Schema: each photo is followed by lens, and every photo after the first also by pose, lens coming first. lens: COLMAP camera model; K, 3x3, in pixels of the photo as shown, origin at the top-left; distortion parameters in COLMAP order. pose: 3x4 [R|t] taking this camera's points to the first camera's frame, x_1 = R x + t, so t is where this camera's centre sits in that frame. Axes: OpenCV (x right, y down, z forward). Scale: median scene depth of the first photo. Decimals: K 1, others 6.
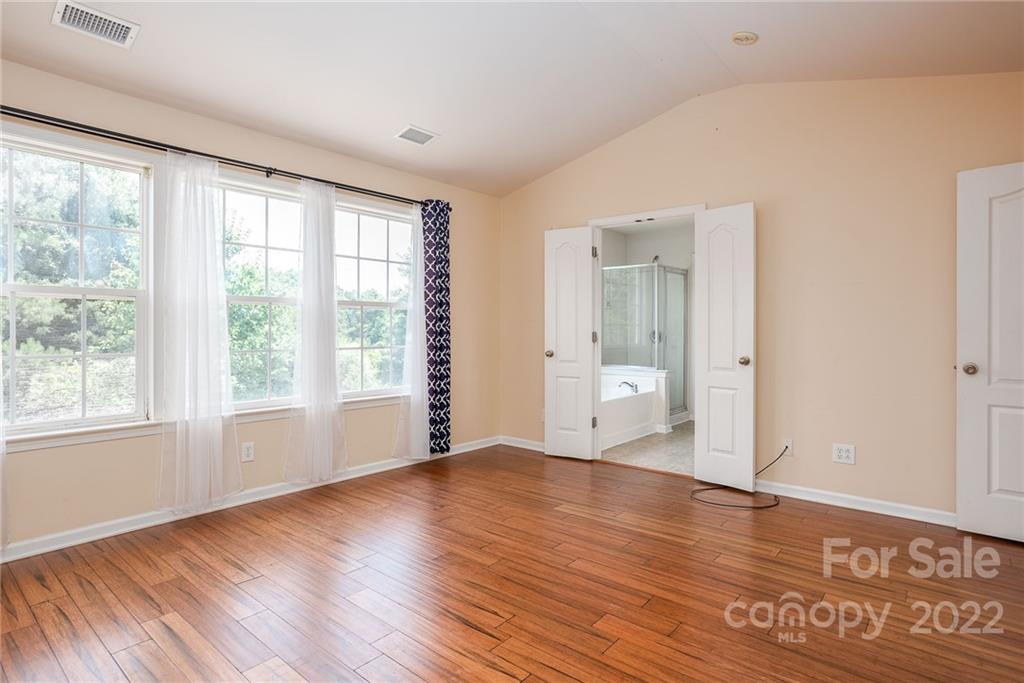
lens RADIAL K [[534.7, 0, 512.4], [0, 534.7, 324.1], [0, 0, 1]] dist [-0.015310, 0.019264]
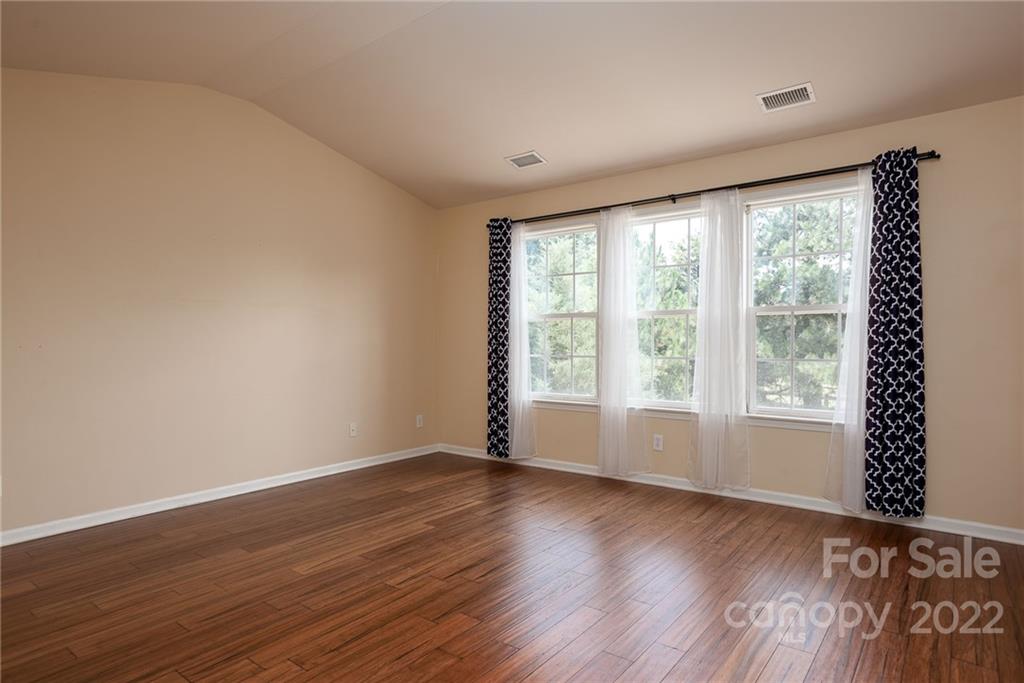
lens RADIAL K [[578.0, 0, 508.9], [0, 578.0, 339.5], [0, 0, 1]] dist [-0.039798, 0.043302]
pose [[0.052575, -0.007984, -0.998585, 0.756162], [0.009198, 0.999929, -0.007510, 0.018017], [0.998575, -0.008790, 0.052645, 0.603828]]
